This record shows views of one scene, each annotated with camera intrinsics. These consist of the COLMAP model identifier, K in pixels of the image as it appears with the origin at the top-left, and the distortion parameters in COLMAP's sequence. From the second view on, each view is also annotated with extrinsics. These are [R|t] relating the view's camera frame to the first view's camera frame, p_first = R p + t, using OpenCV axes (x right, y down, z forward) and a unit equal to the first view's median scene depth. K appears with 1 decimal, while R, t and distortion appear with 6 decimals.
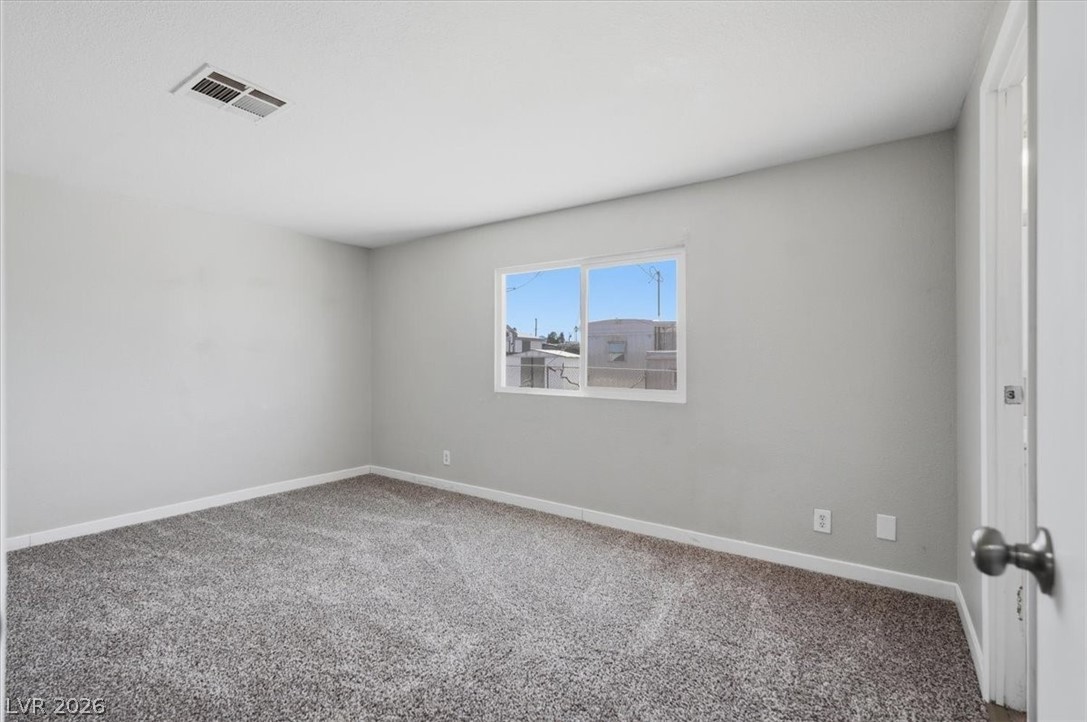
lens RADIAL K [[485.4, 0, 544.4], [0, 485.4, 361.8], [0, 0, 1]] dist [-0.004101, 0.000074]
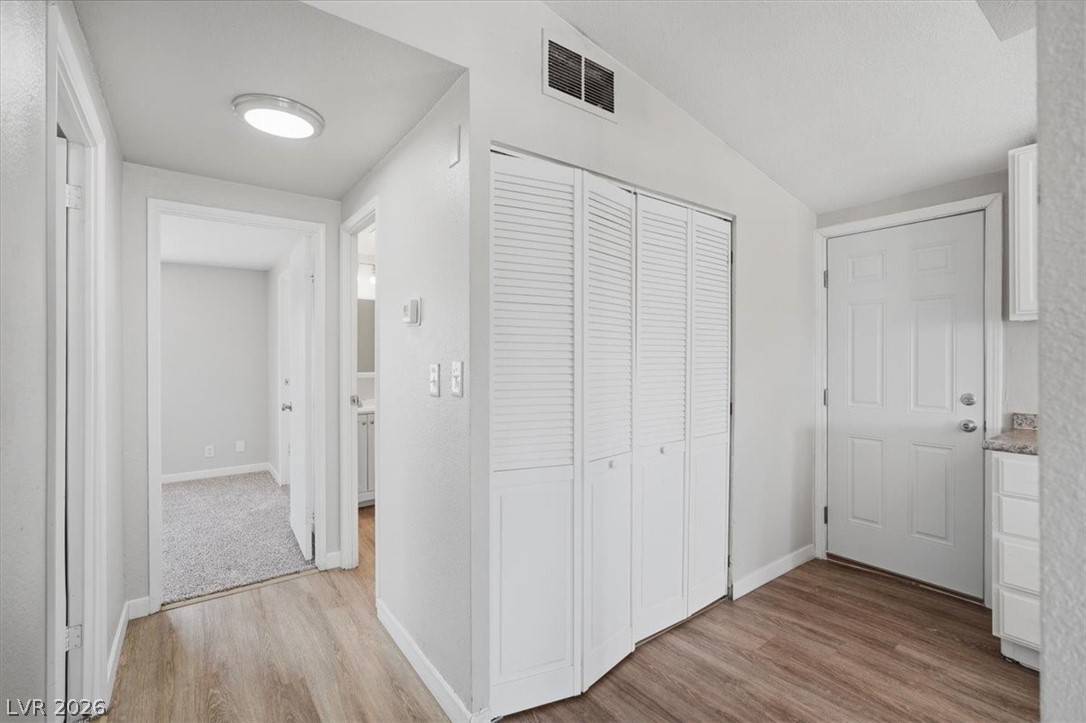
lens RADIAL K [[485.0, 0, 540.5], [0, 485.0, 360.7], [0, 0, 1]] dist [-0.004101, 0.000074]
pose [[0.313602, -0.001555, 0.949553, -0.933588], [-0.004889, 0.999983, 0.003253, -0.062893], [-0.949542, -0.005663, 0.313589, -0.962644]]
